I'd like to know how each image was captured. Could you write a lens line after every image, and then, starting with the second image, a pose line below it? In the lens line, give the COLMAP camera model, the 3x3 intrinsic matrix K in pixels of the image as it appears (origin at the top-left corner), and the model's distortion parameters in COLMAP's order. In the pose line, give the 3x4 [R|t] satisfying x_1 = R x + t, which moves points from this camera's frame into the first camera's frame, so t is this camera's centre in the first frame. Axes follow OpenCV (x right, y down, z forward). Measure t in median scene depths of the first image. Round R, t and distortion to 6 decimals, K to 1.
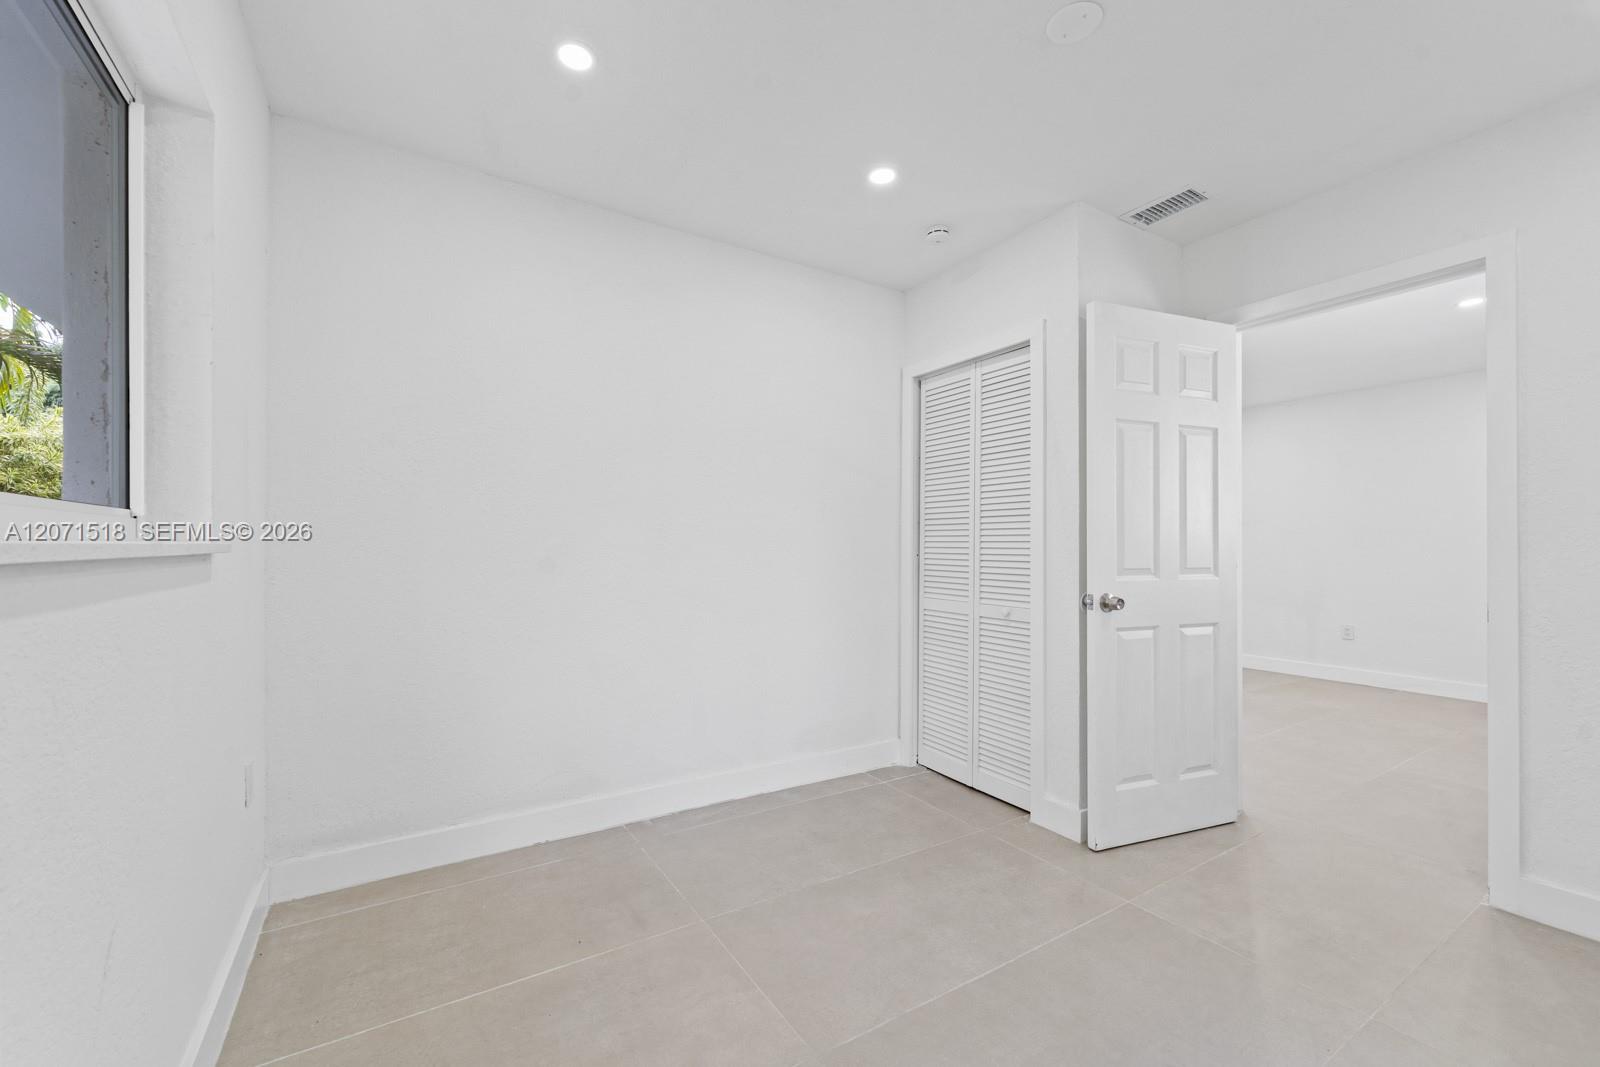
lens RADIAL K [[649.0, 0, 795.2], [0, 649.0, 540.9], [0, 0, 1]] dist [0.001371, -0.000704]
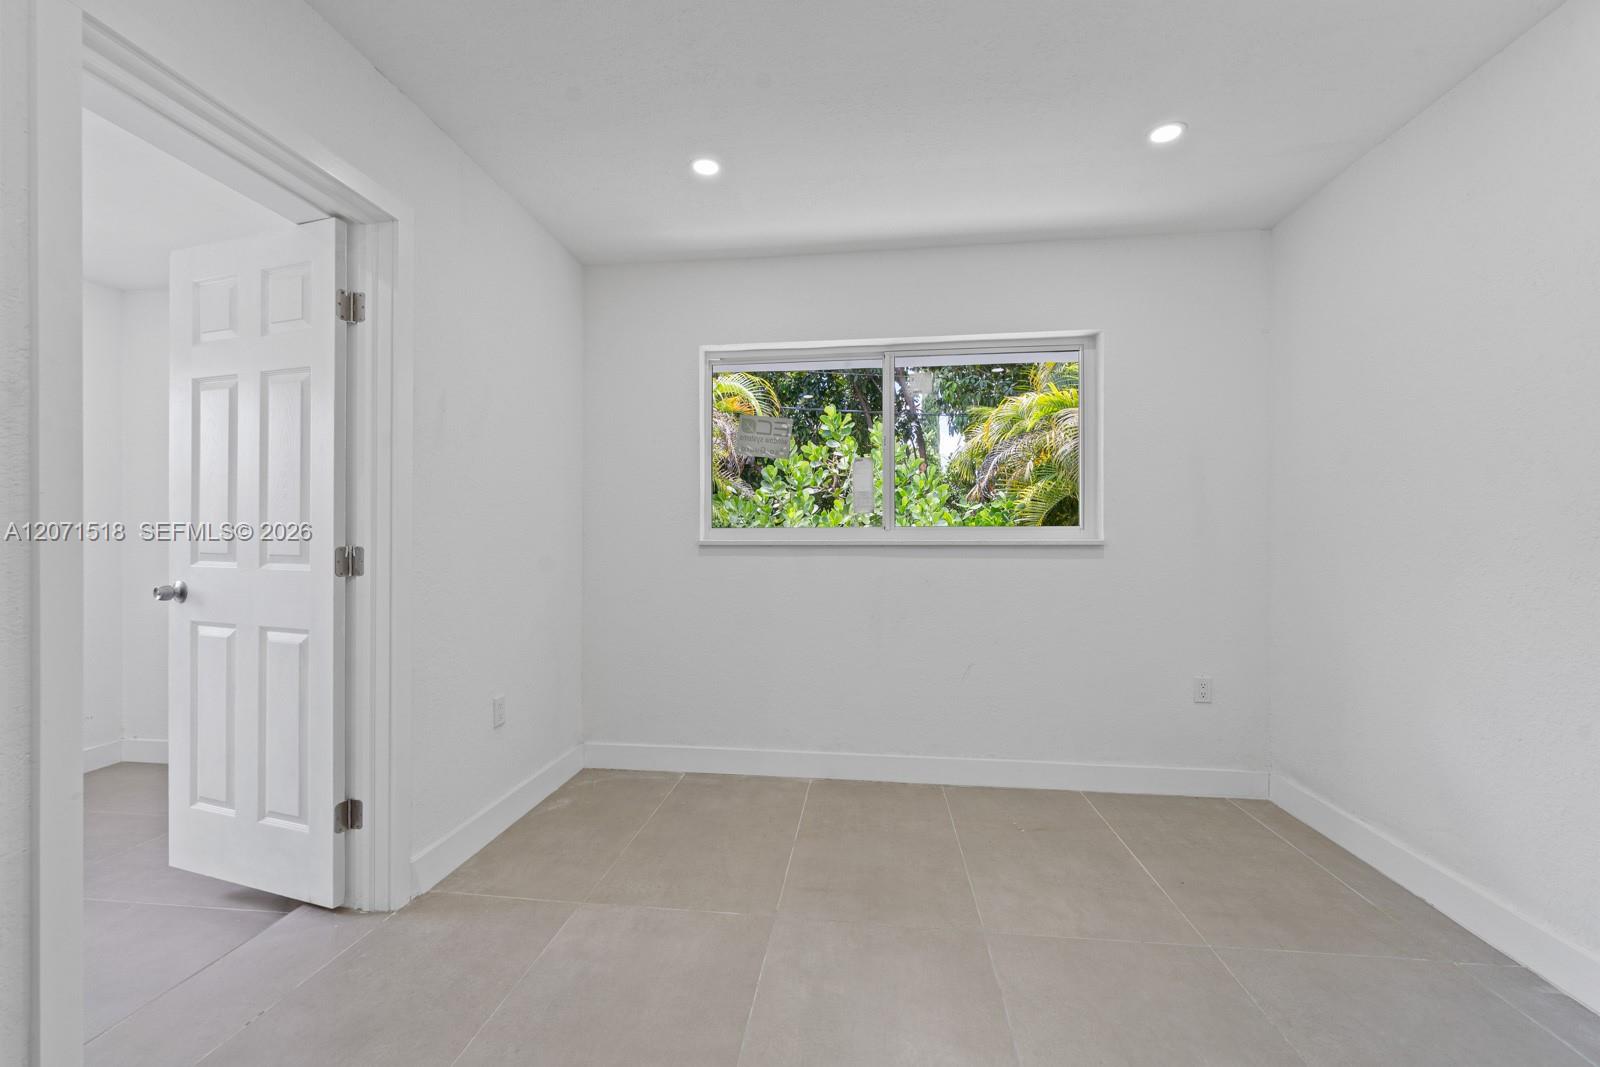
lens RADIAL K [[649.0, 0, 795.2], [0, 649.0, 540.9], [0, 0, 1]] dist [0.001371, -0.000704]
pose [[-0.623093, -0.001712, -0.782145, 0.705841], [0.005106, 0.999967, -0.006257, 0.007639], [0.782131, -0.007893, -0.623064, 0.834521]]
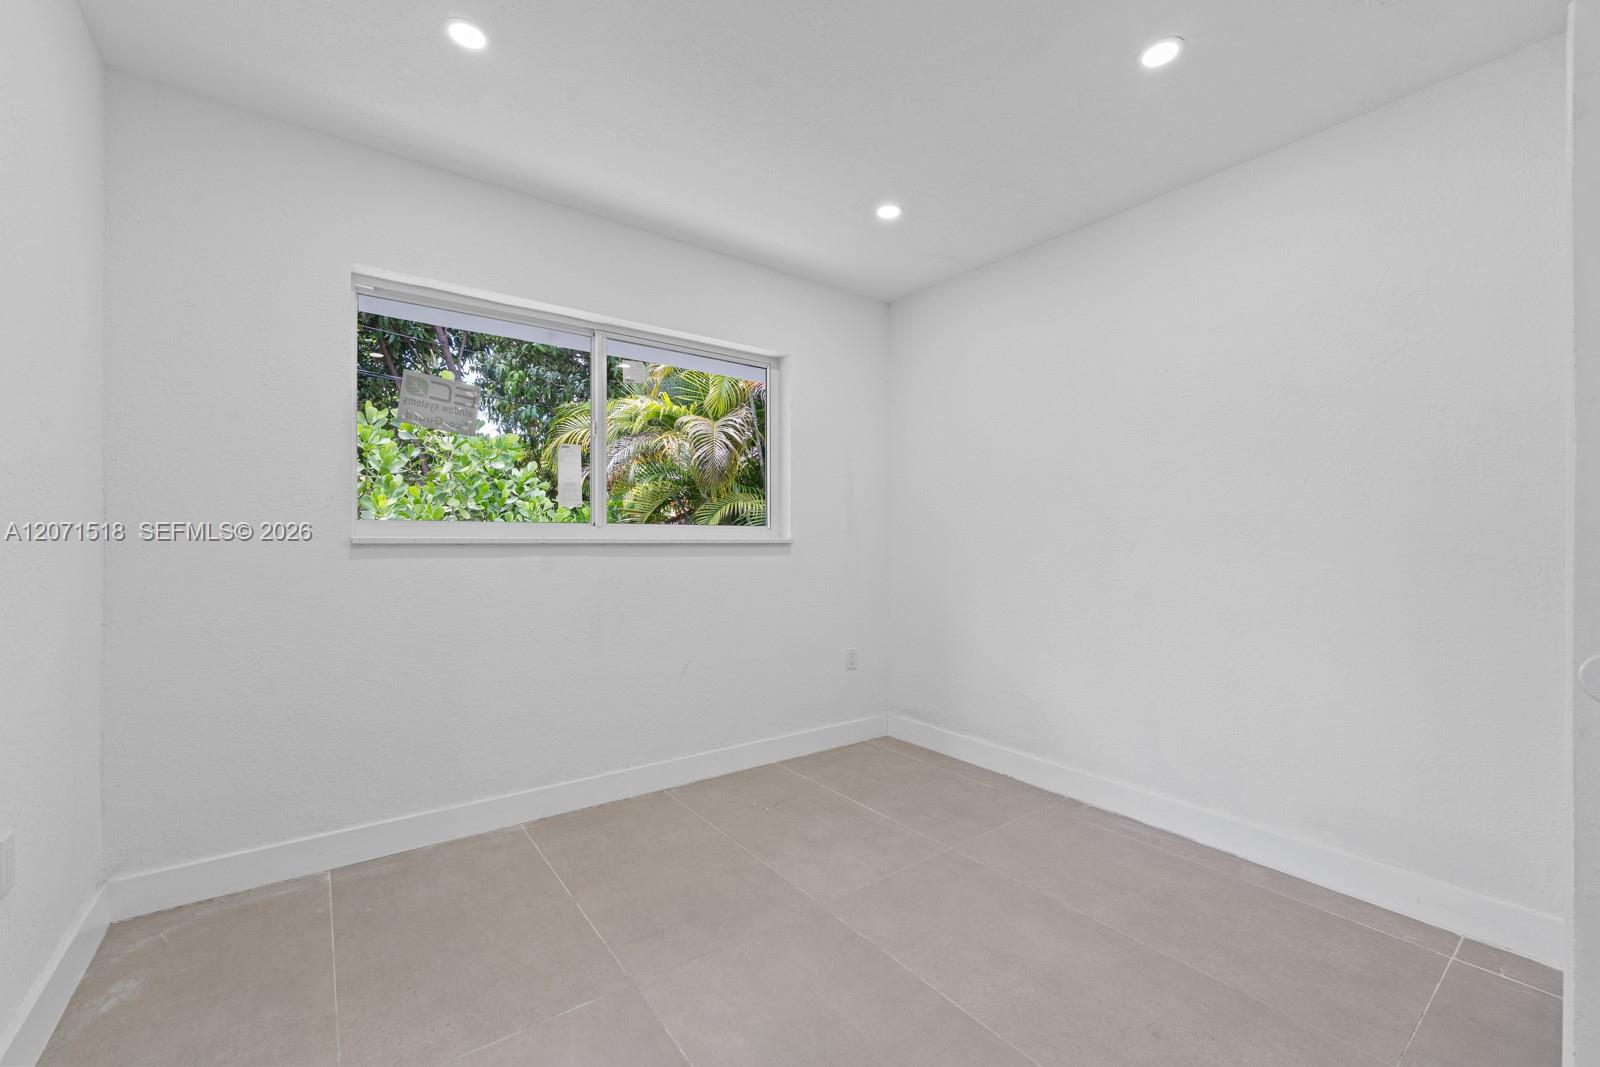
lens RADIAL K [[649.0, 0, 795.2], [0, 649.0, 540.9], [0, 0, 1]] dist [0.001371, -0.000704]
pose [[0.085512, 0.000674, -0.996337, 0.777149], [0.004108, 0.999991, 0.001029, 0.004808], [0.996329, -0.004181, 0.085508, 0.452257]]
